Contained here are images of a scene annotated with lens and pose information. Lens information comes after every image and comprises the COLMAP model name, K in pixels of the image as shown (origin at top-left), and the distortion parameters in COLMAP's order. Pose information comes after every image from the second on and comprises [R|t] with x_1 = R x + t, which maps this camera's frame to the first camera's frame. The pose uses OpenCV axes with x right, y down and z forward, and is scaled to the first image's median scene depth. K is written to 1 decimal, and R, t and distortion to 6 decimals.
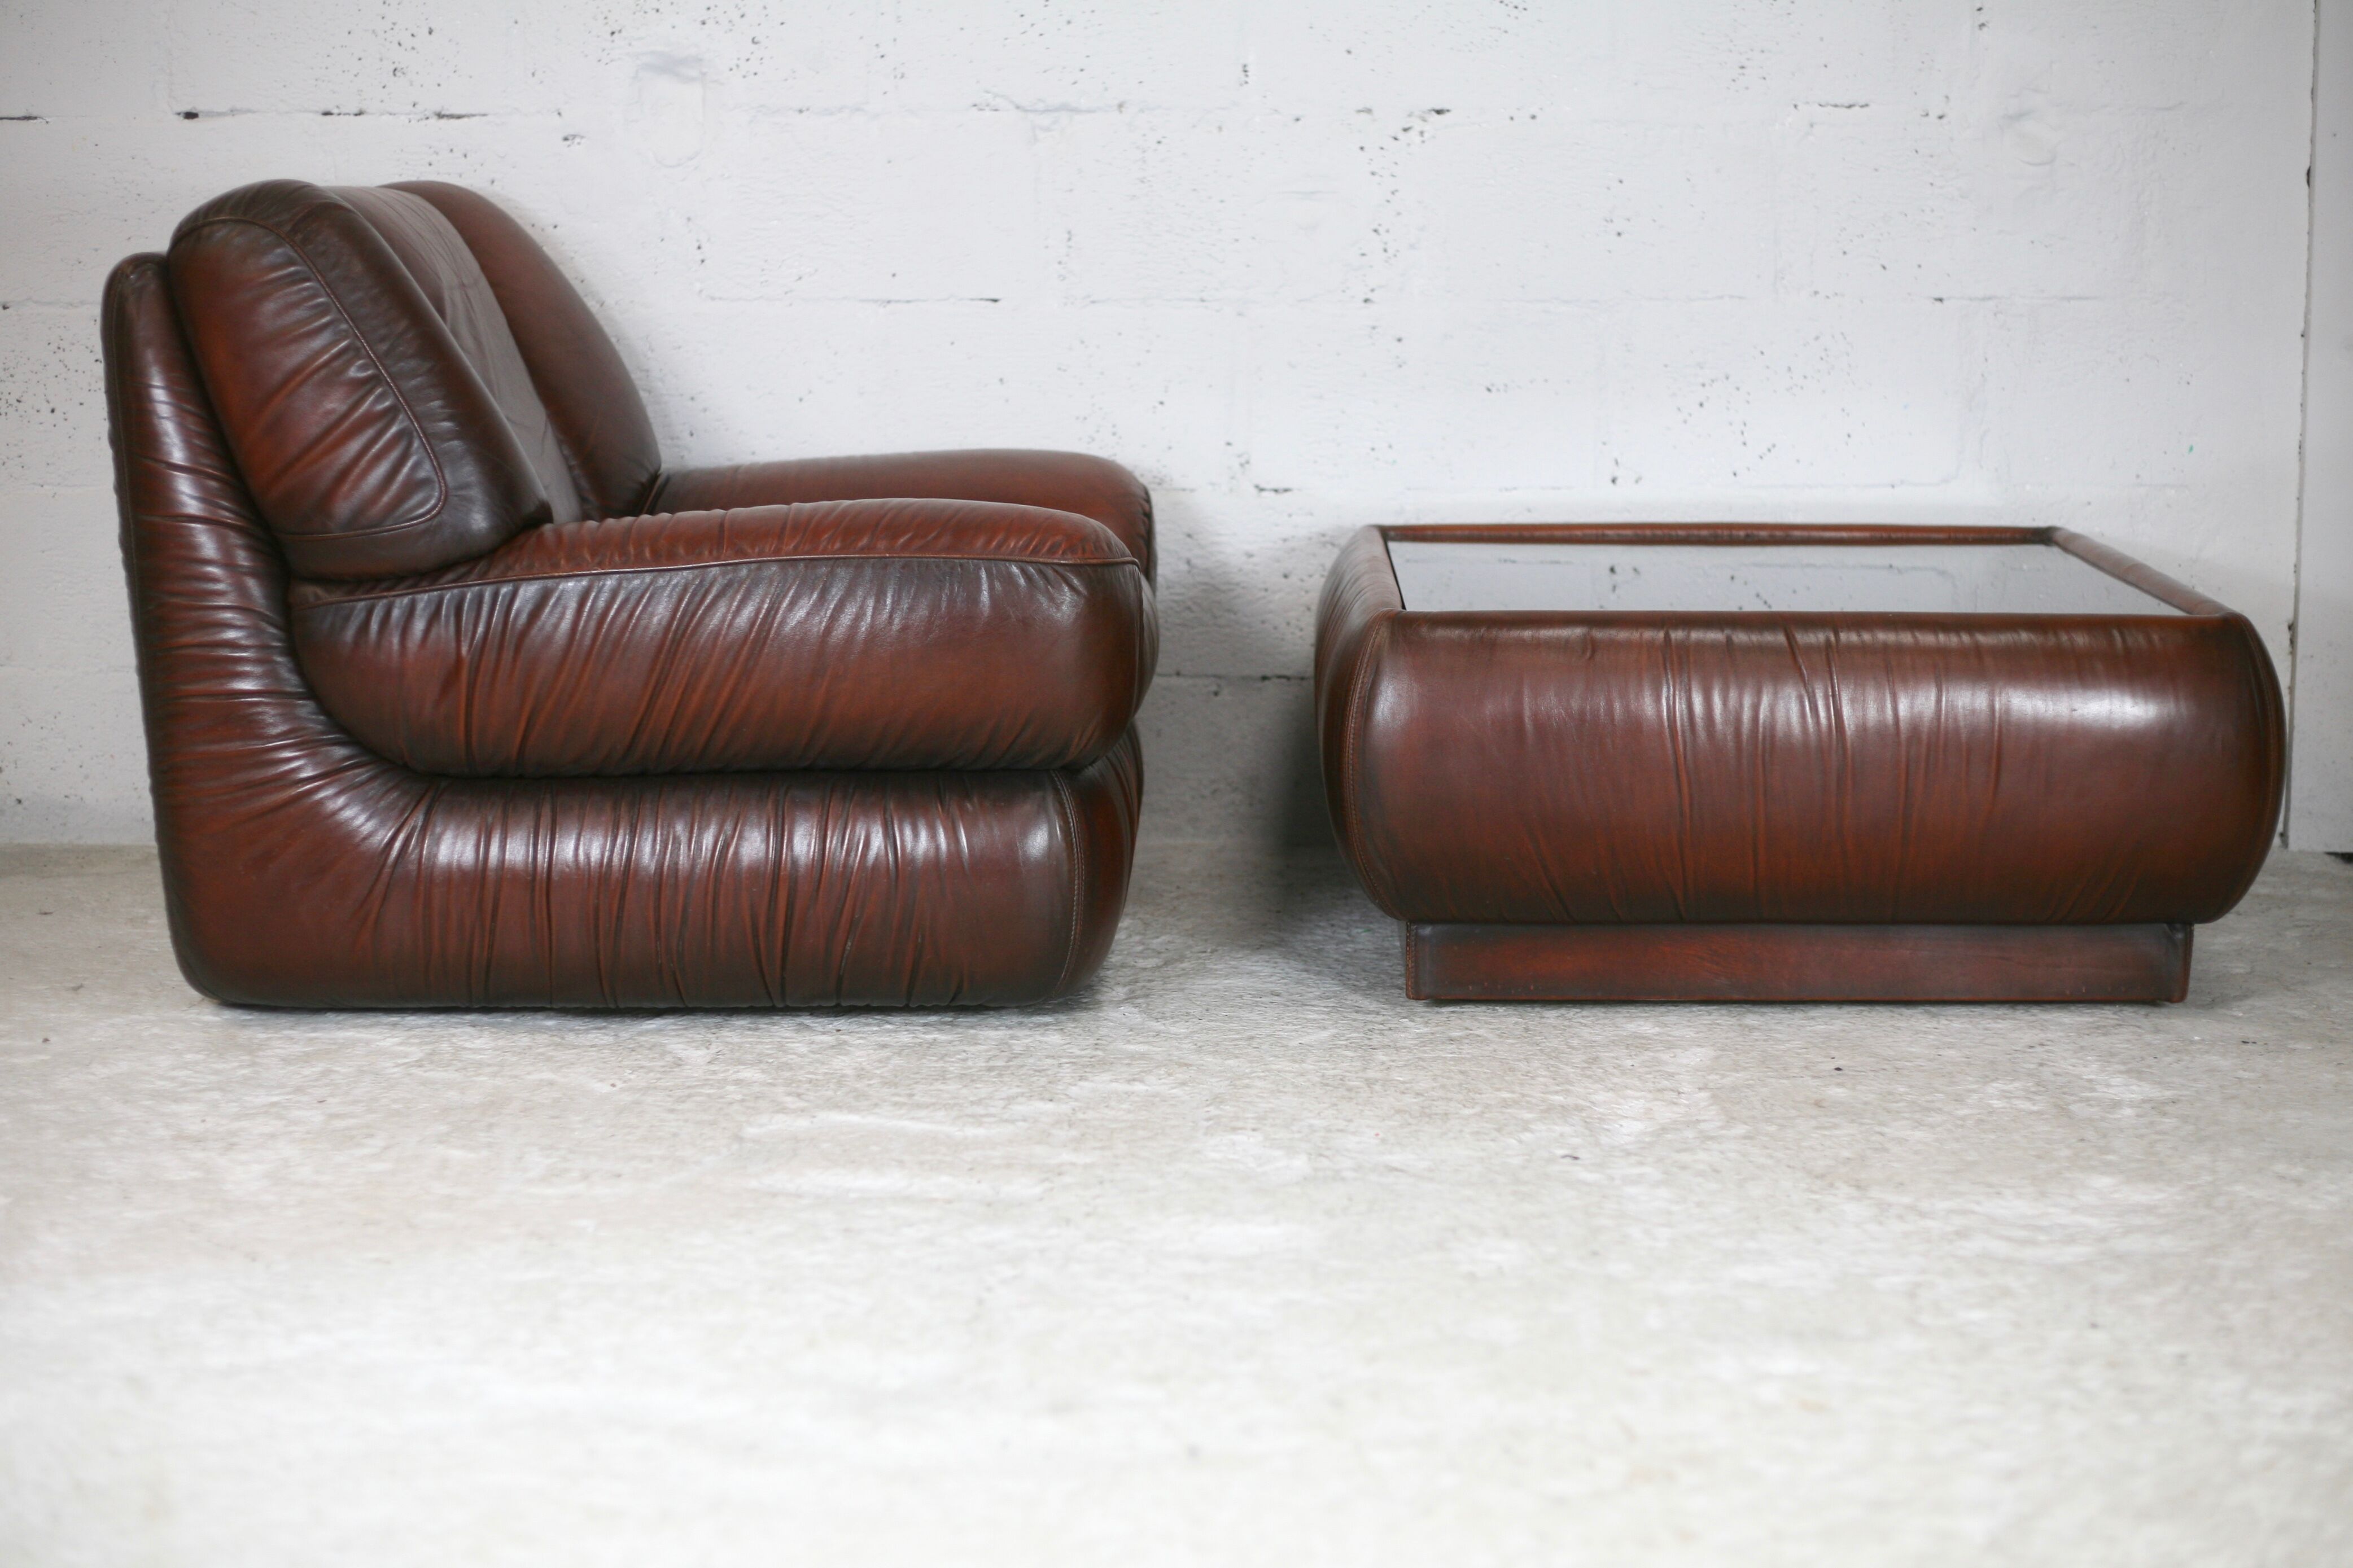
lens RADIAL K [[3630.2, 0, 1160.0], [0, 3630.2, 794.1], [0, 0, 1]] dist [-0.101689, -0.056804]
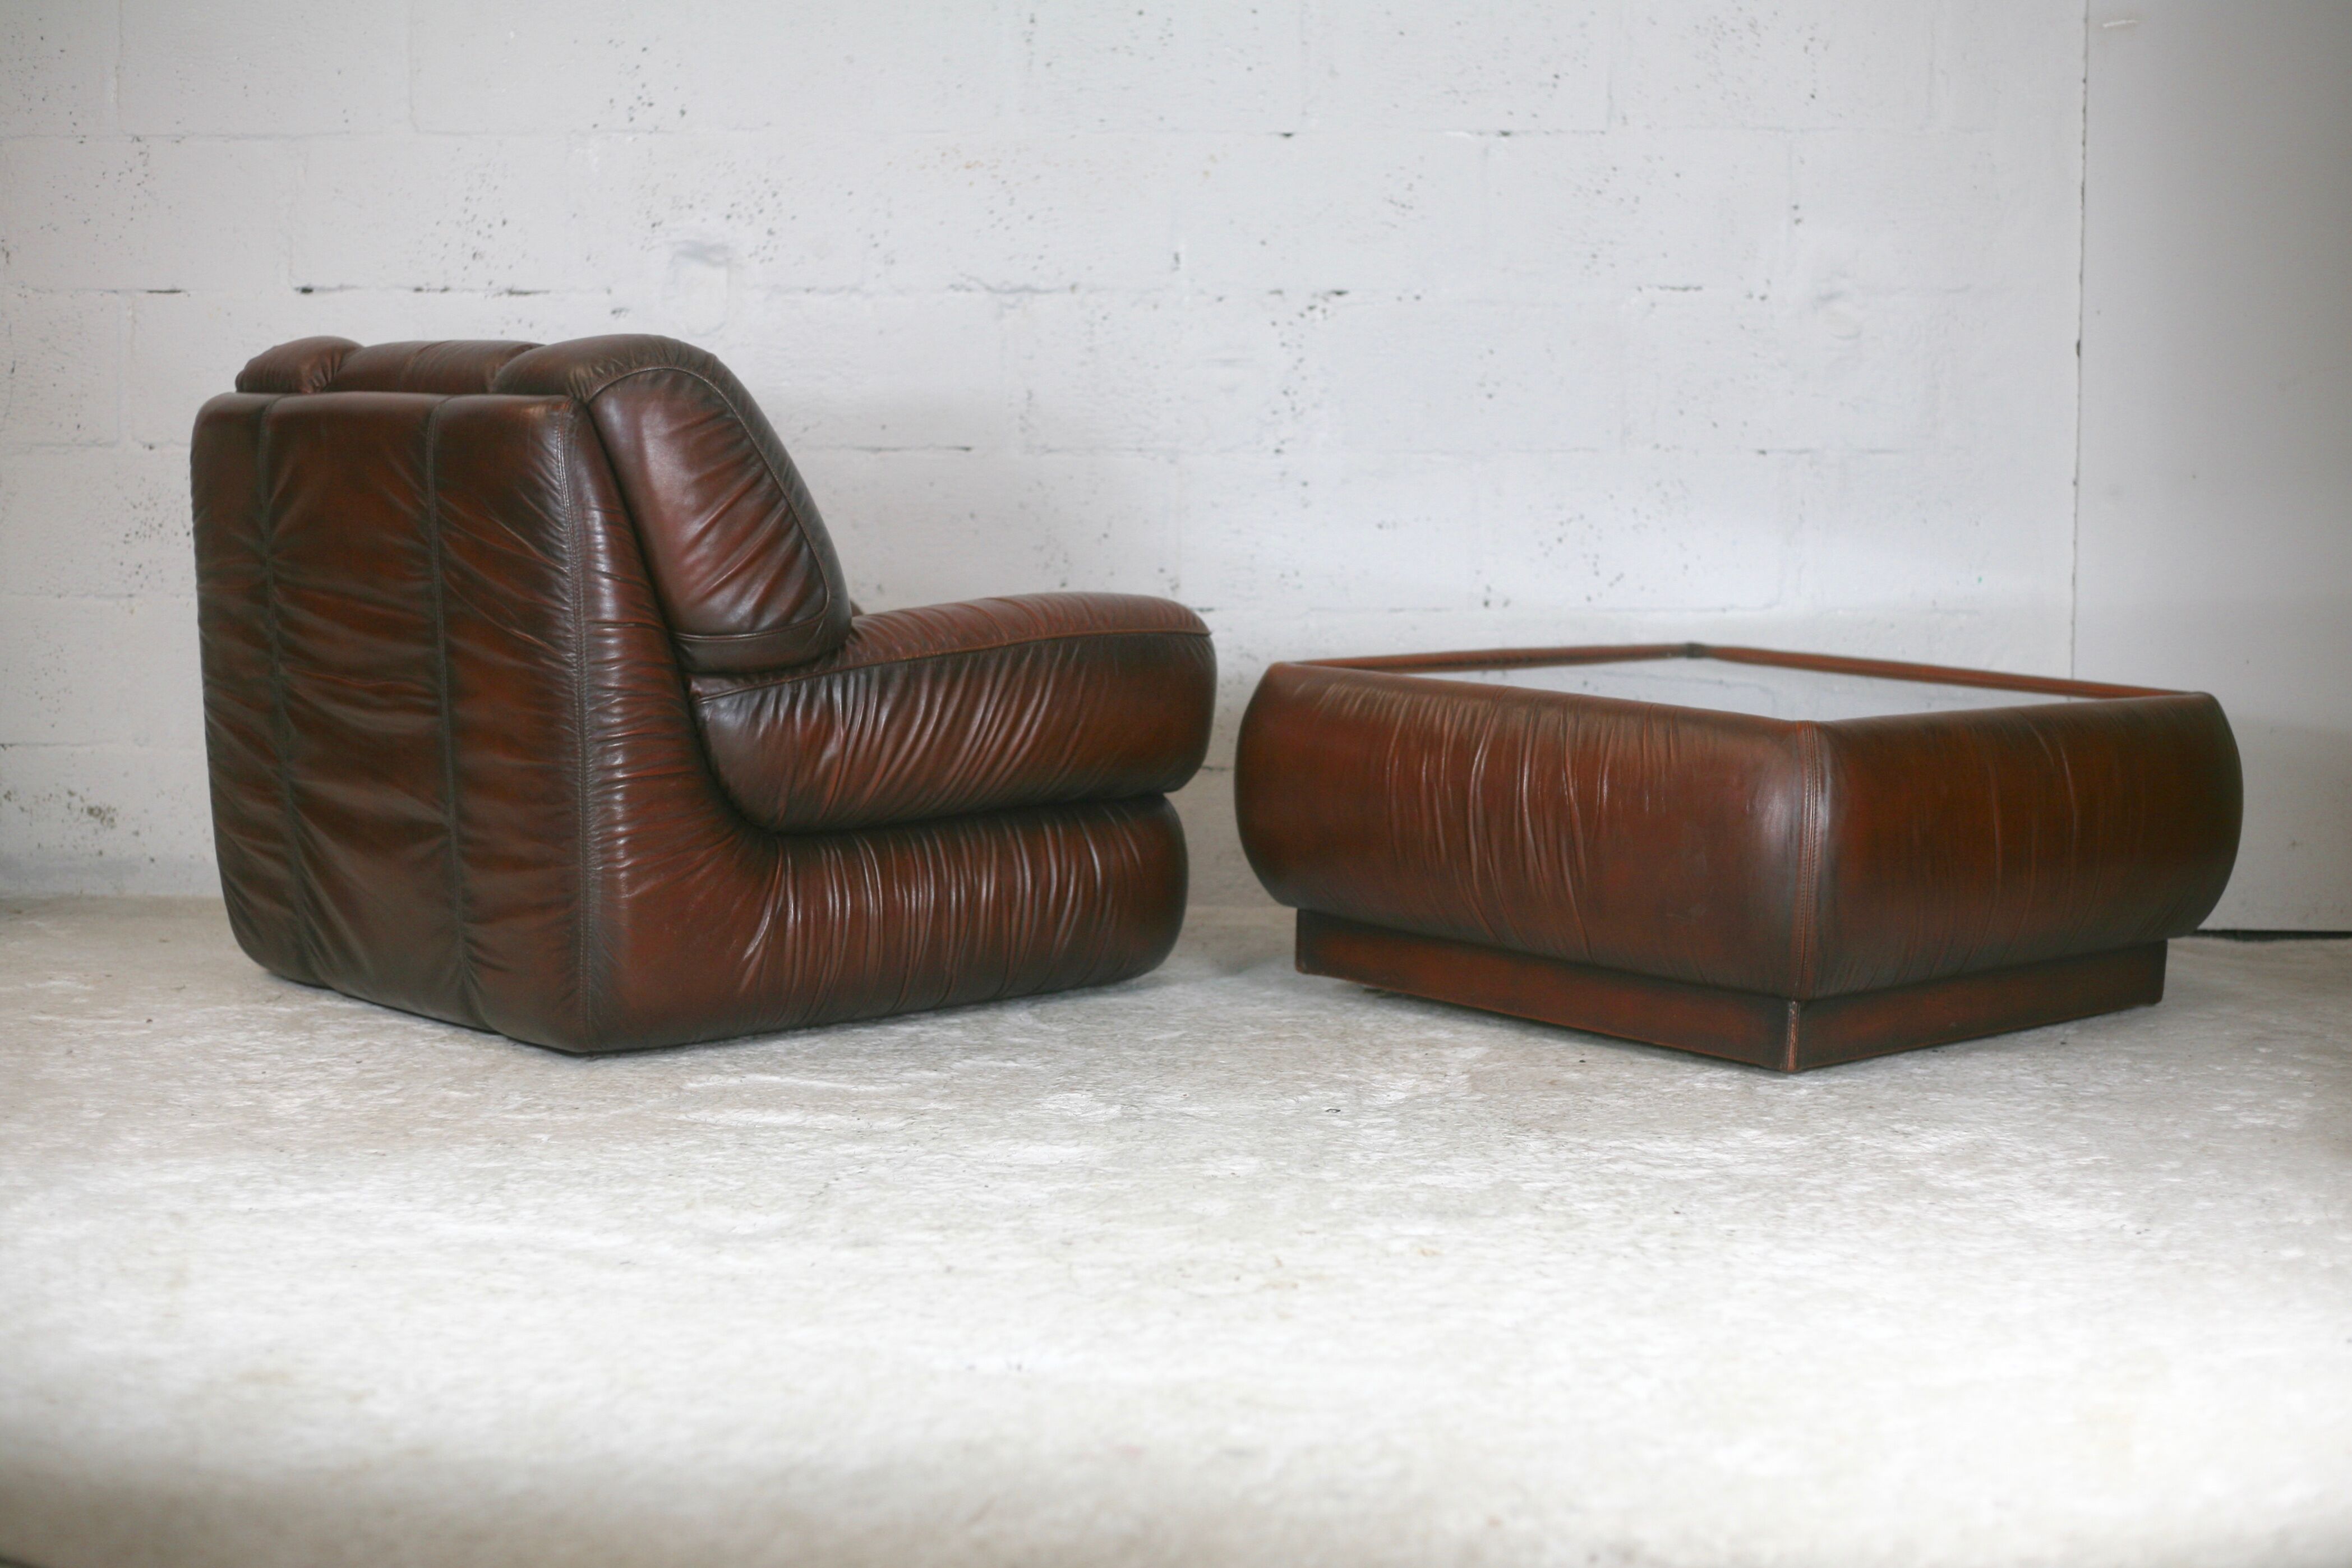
lens RADIAL K [[3629.0, 0, 1159.5], [0, 3629.0, 794.1], [0, 0, 1]] dist [-0.101689, -0.056804]
pose [[0.998363, 0.012215, -0.055884, 0.117831], [-0.015375, 0.998286, -0.056462, 0.060080], [0.055098, 0.057229, 0.996840, -0.248581]]
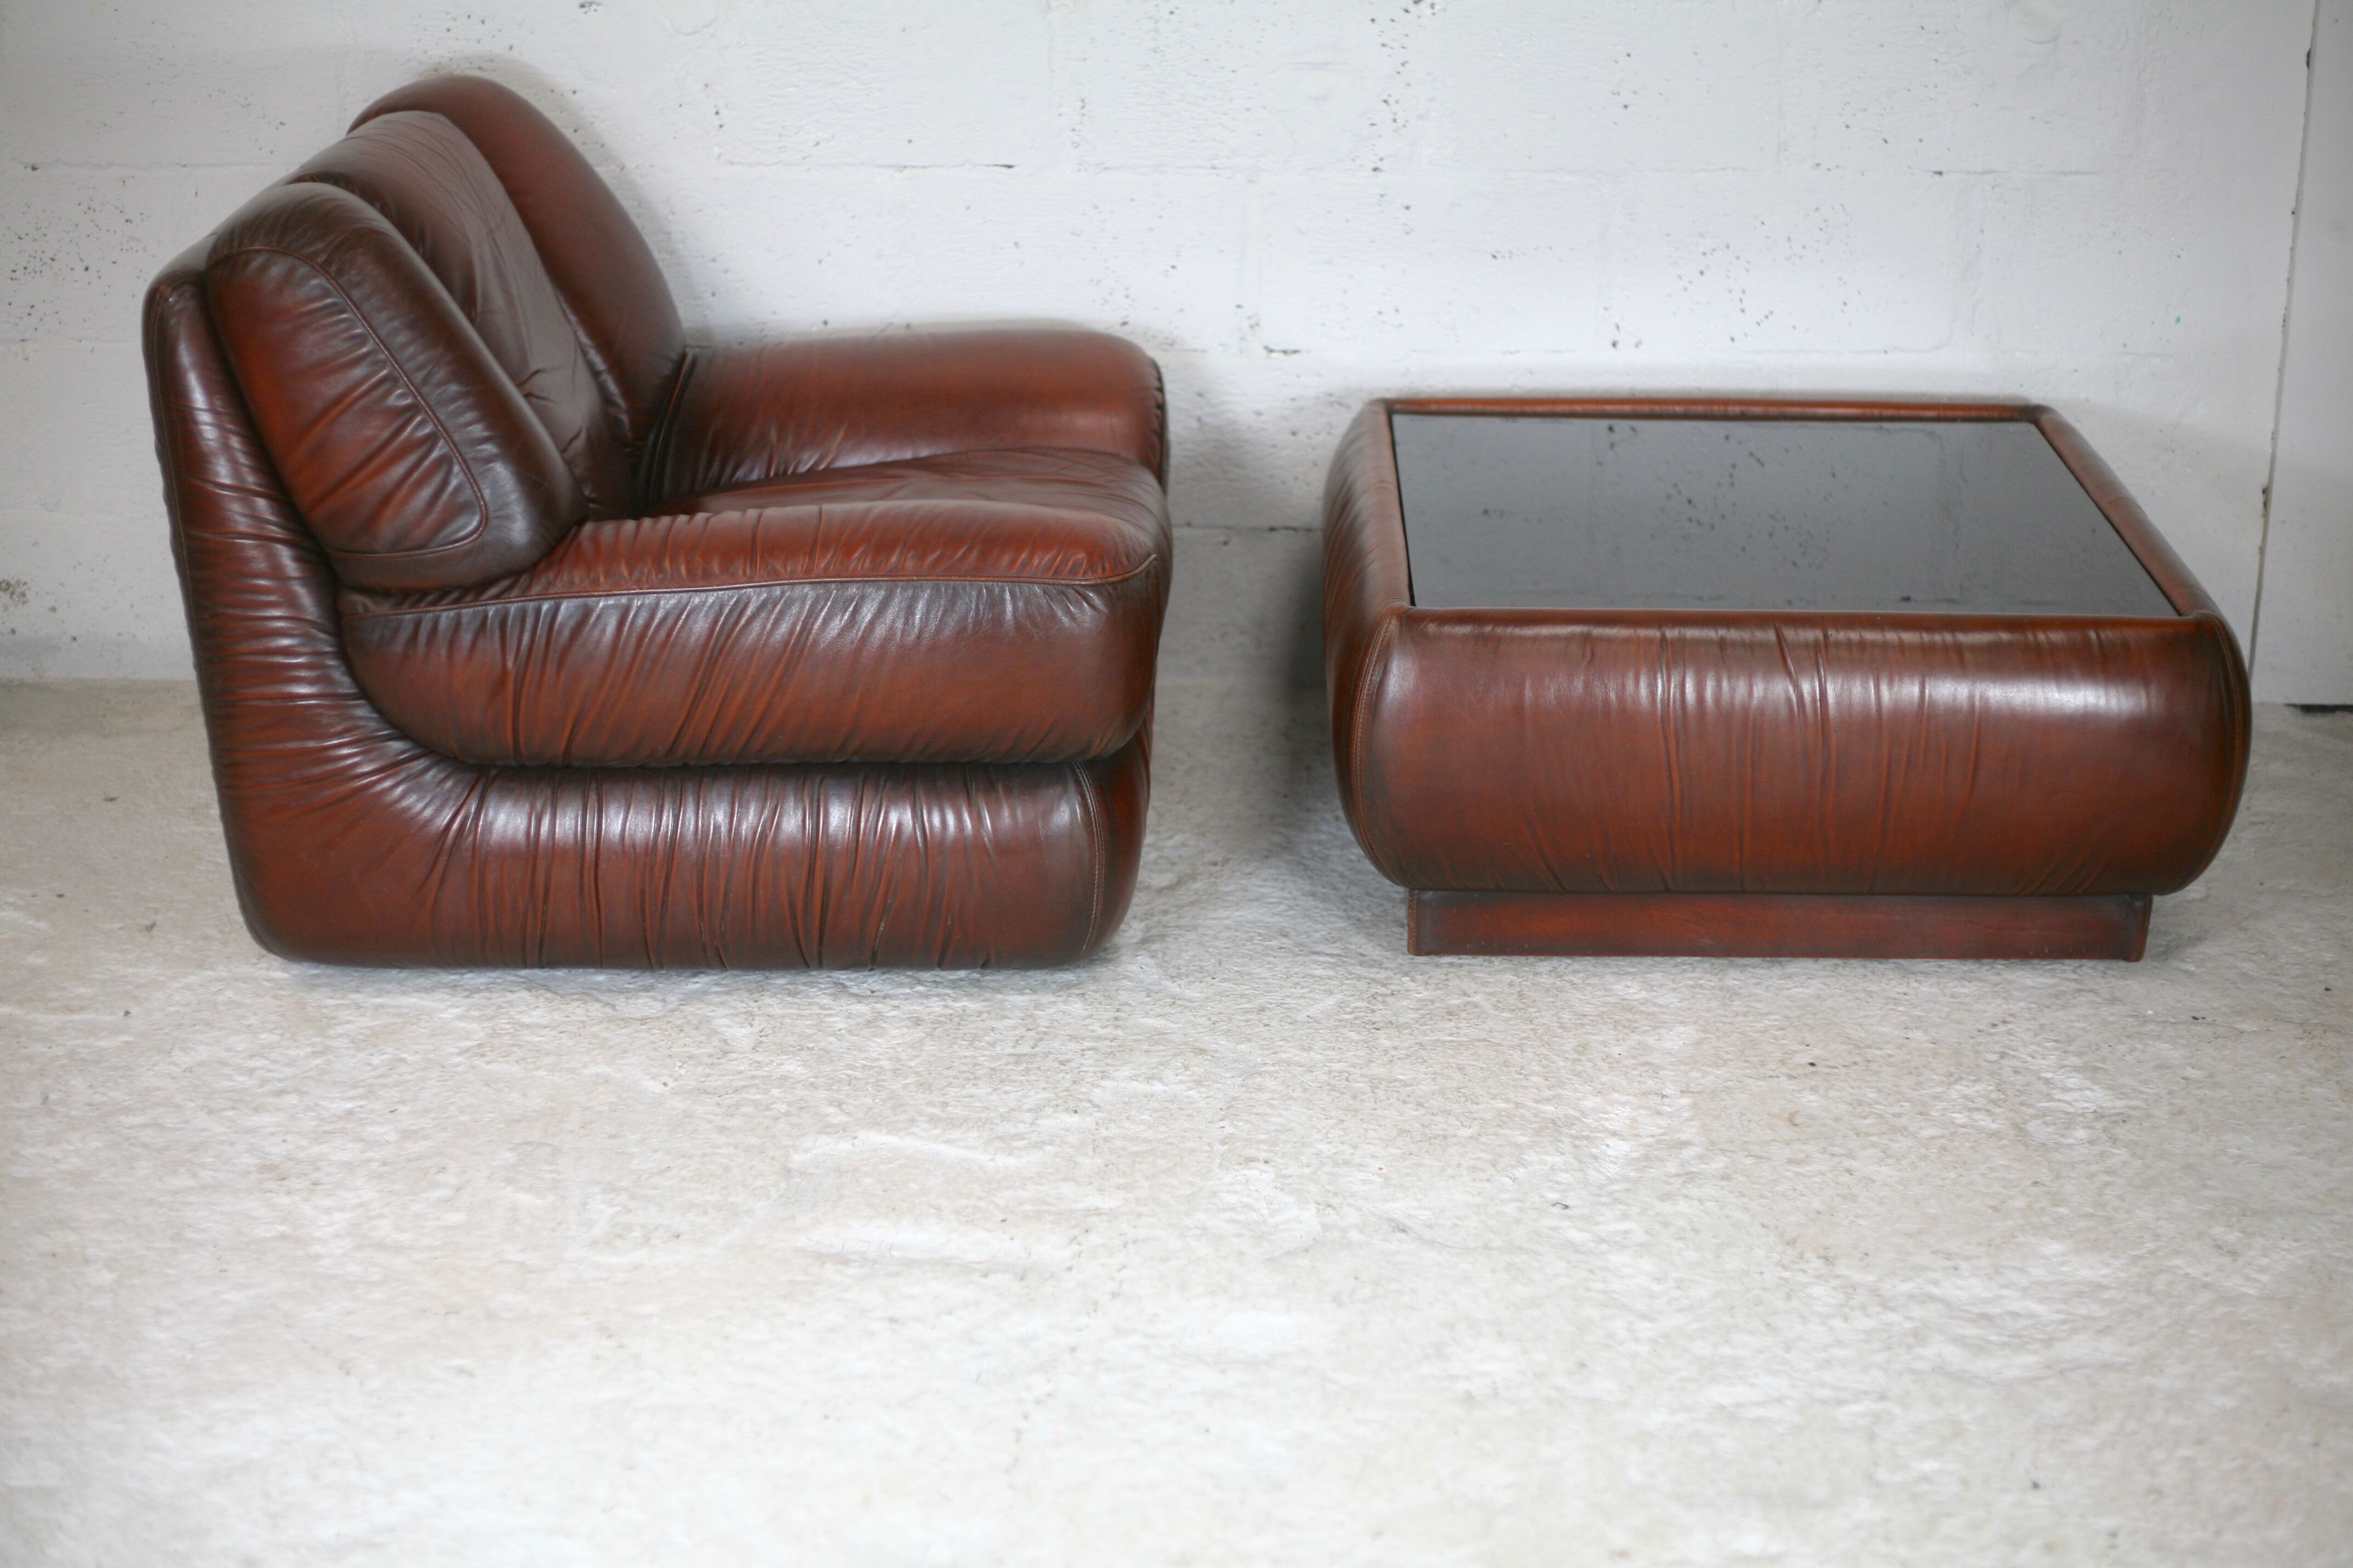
lens RADIAL K [[3526.5, 0, 1157.5], [0, 3526.5, 791.1], [0, 0, 1]] dist [-0.105162, -0.042842]
pose [[0.999997, 0.000742, 0.002303, -0.008604], [-0.001181, 0.980421, 0.196907, -0.217514], [-0.002112, -0.196909, 0.980419, -0.000301]]
